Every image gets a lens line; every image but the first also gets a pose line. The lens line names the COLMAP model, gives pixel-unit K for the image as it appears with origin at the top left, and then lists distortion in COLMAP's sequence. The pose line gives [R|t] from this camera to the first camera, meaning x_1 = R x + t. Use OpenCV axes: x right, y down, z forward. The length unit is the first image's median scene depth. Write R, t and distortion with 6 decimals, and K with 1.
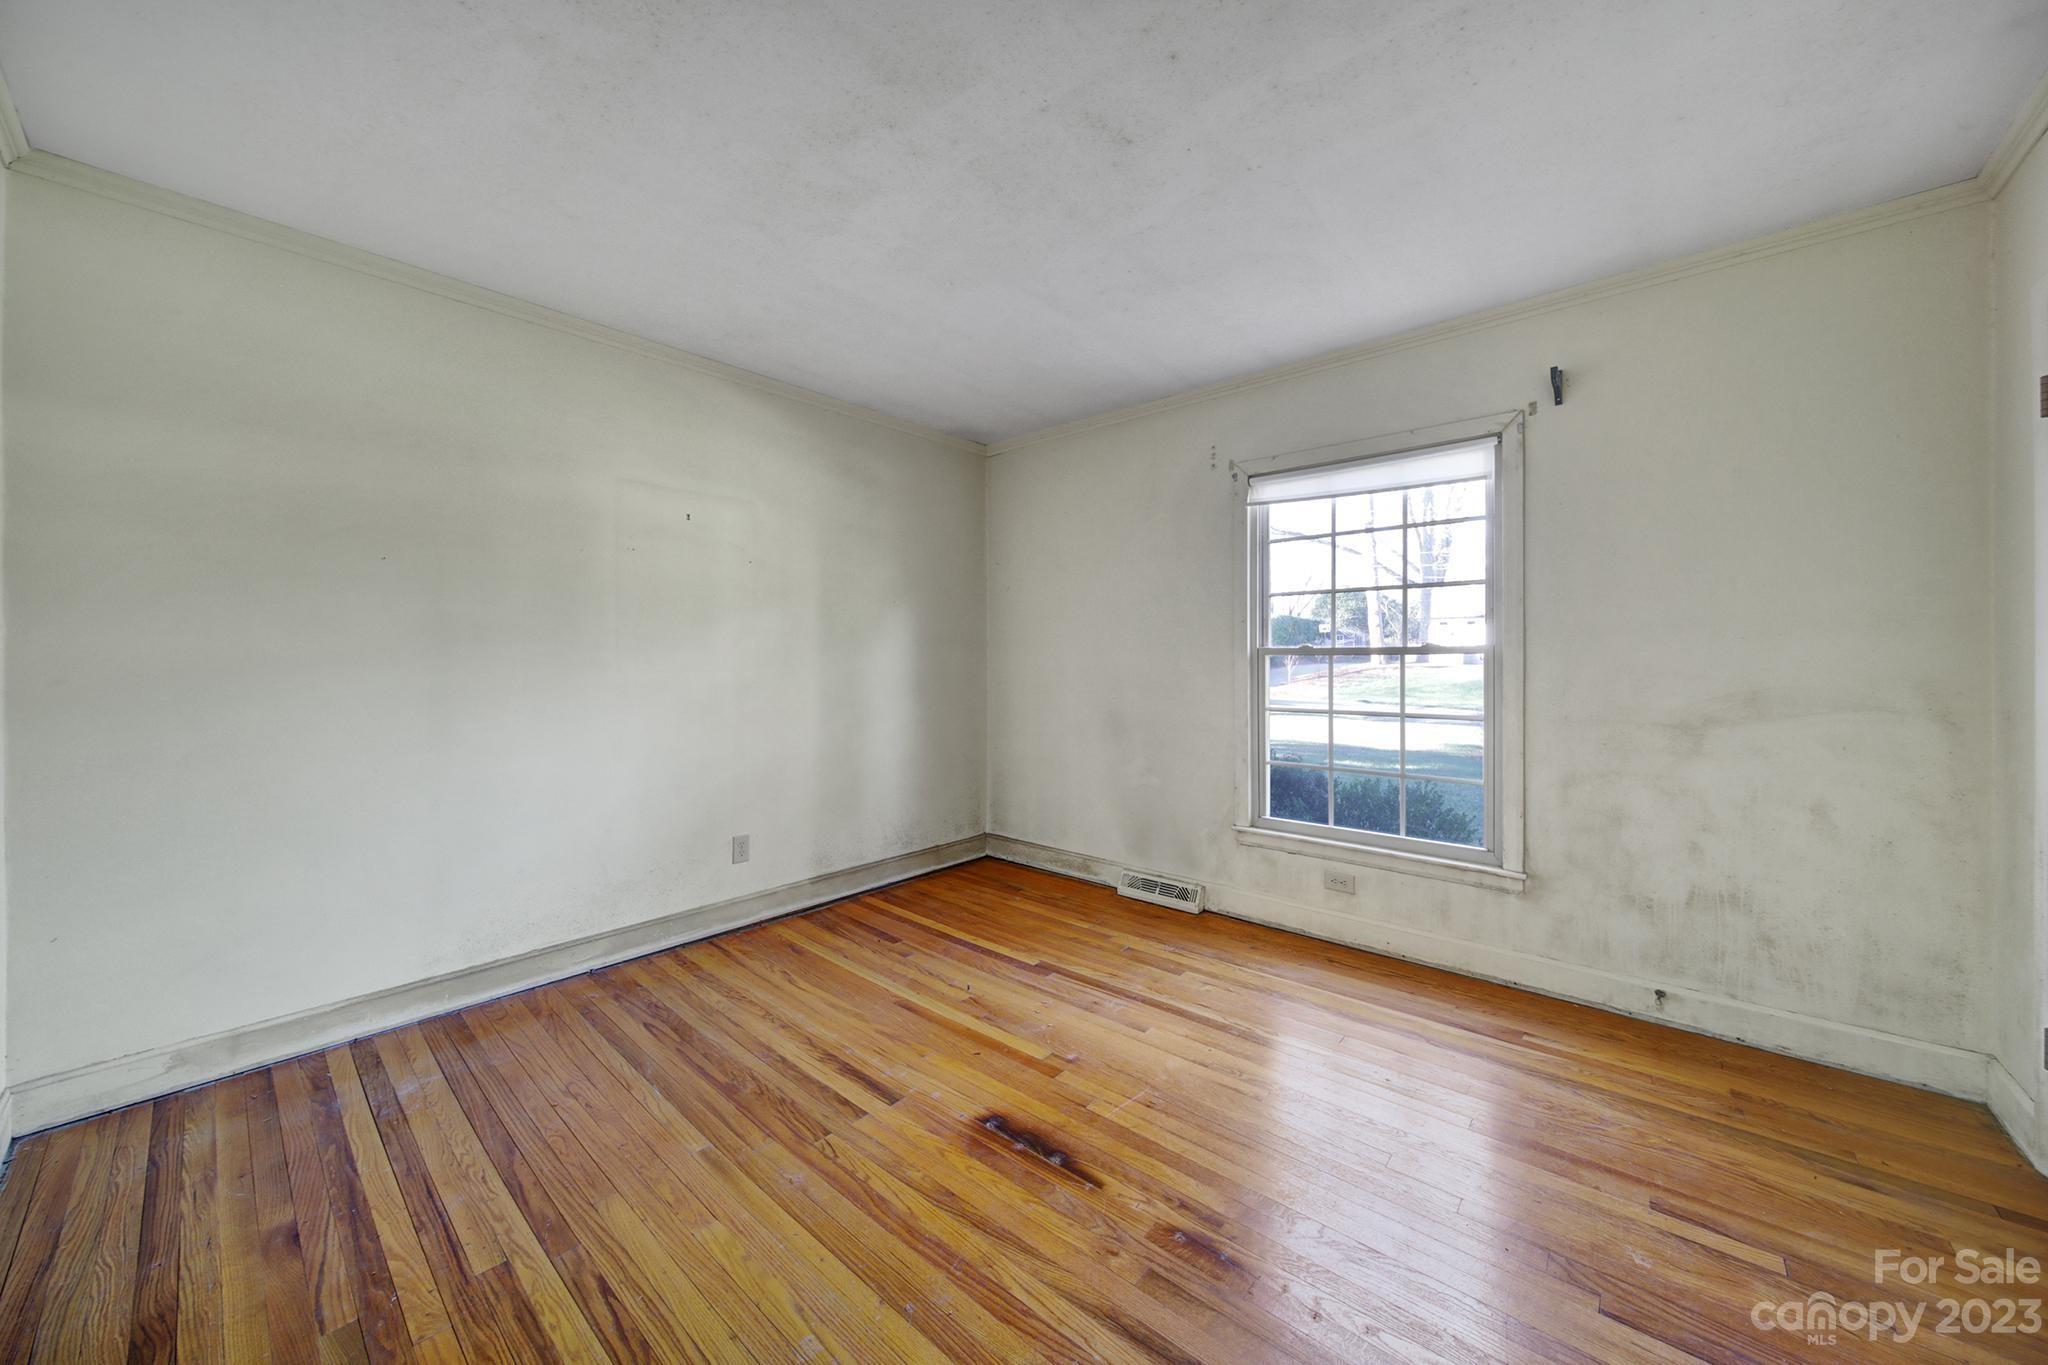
lens RADIAL K [[726.6, 0, 1023.3], [0, 726.6, 668.3], [0, 0, 1]] dist [0.001010, 0.000014]
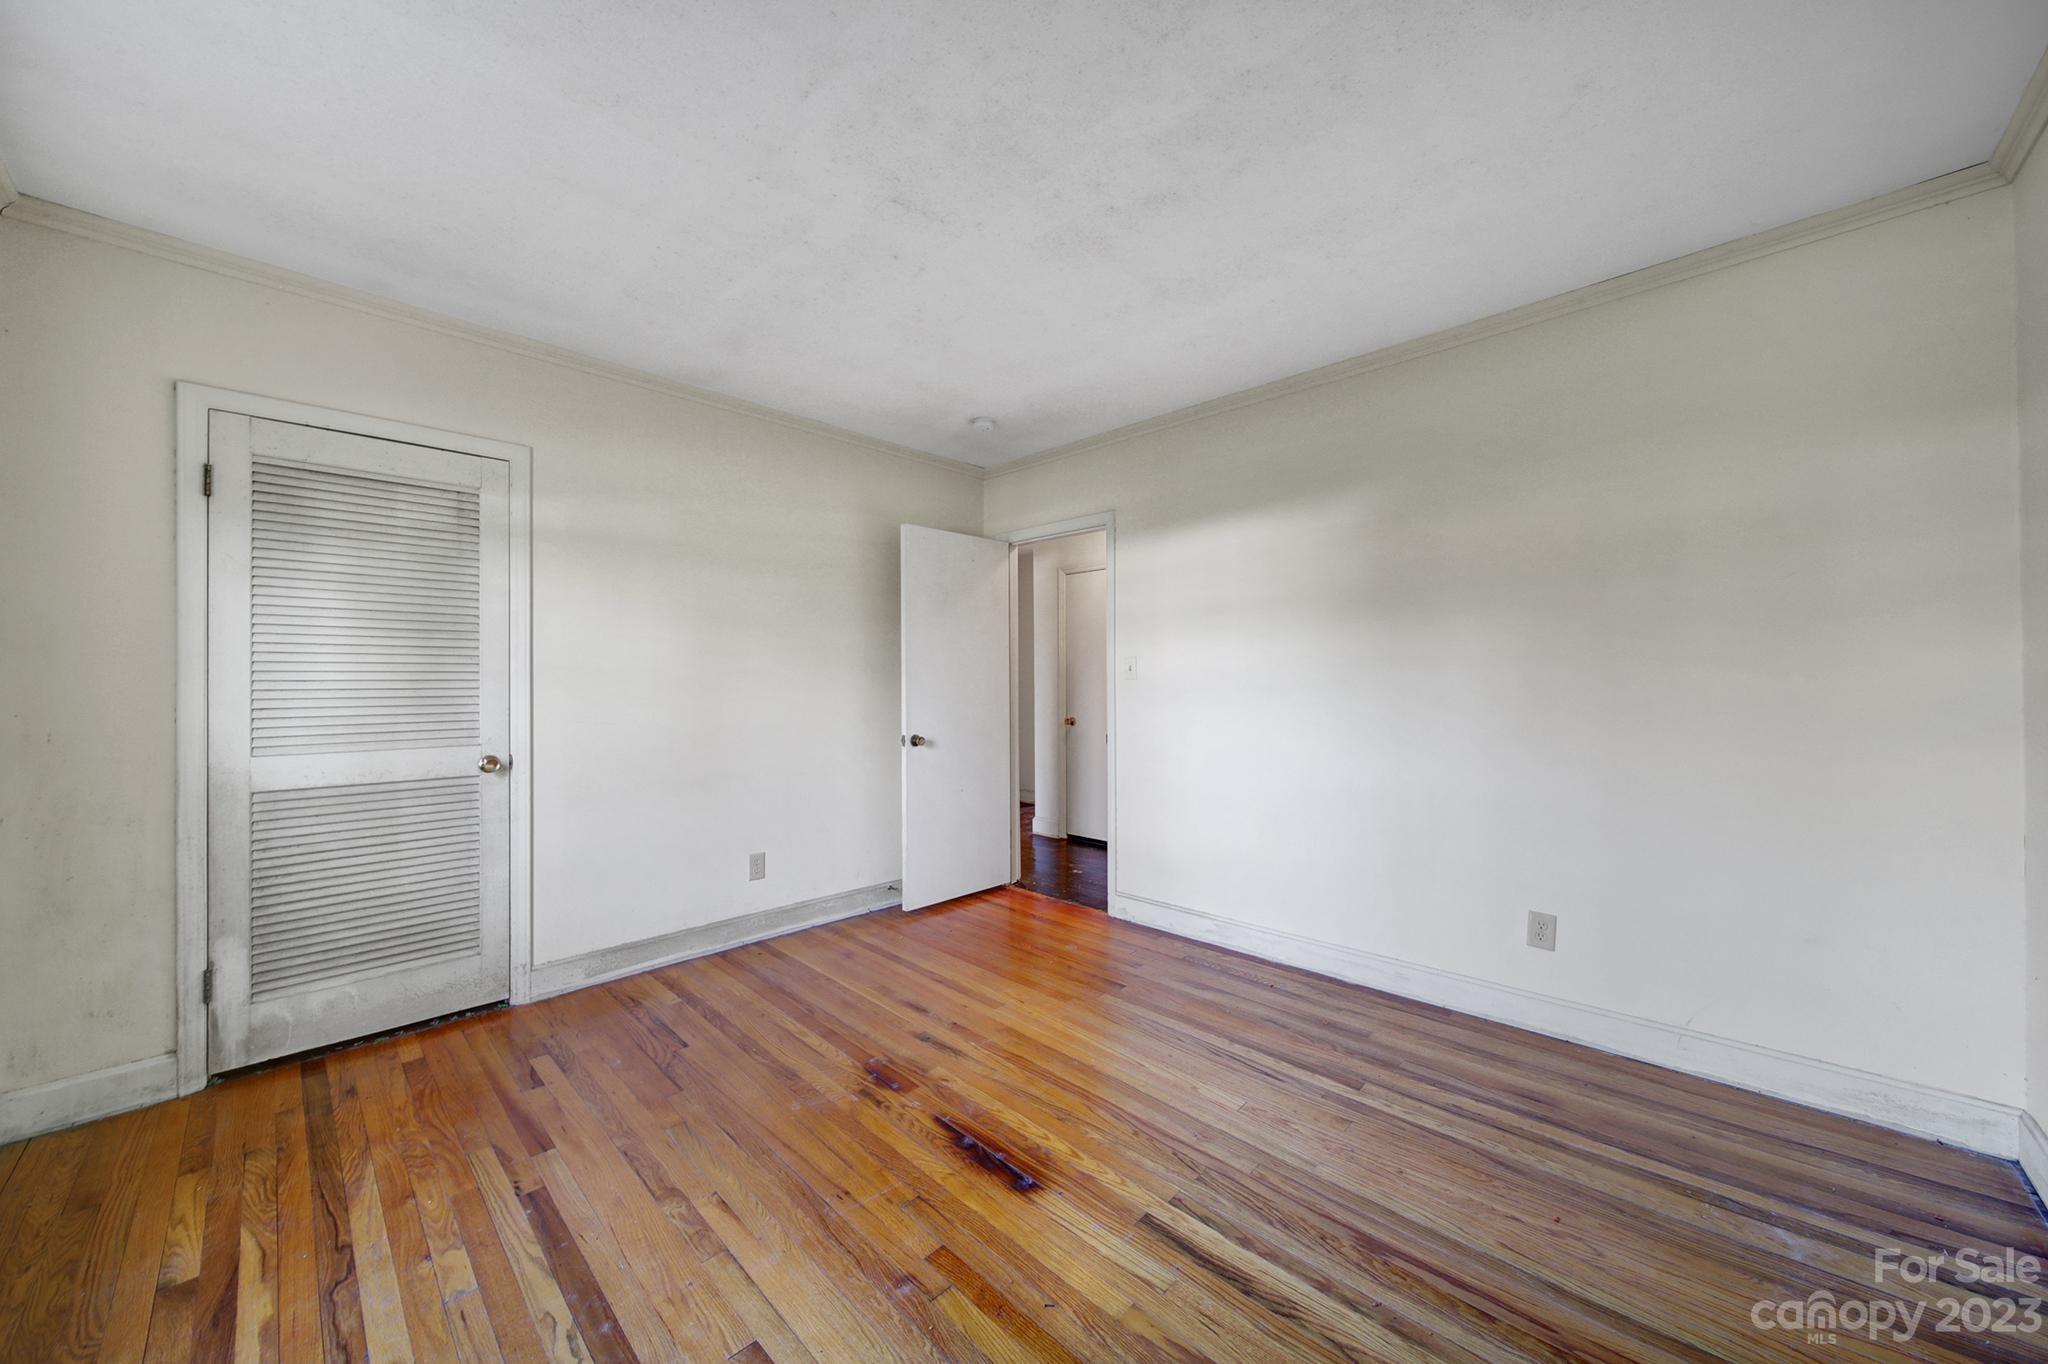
lens RADIAL K [[726.6, 0, 1023.7], [0, 726.6, 677.2], [0, 0, 1]] dist [0.001010, 0.000014]
pose [[-0.998726, 0.005063, 0.050207, -0.094243], [0.005616, 0.999925, 0.010886, -0.027250], [-0.050148, 0.011154, -0.998680, 2.013524]]
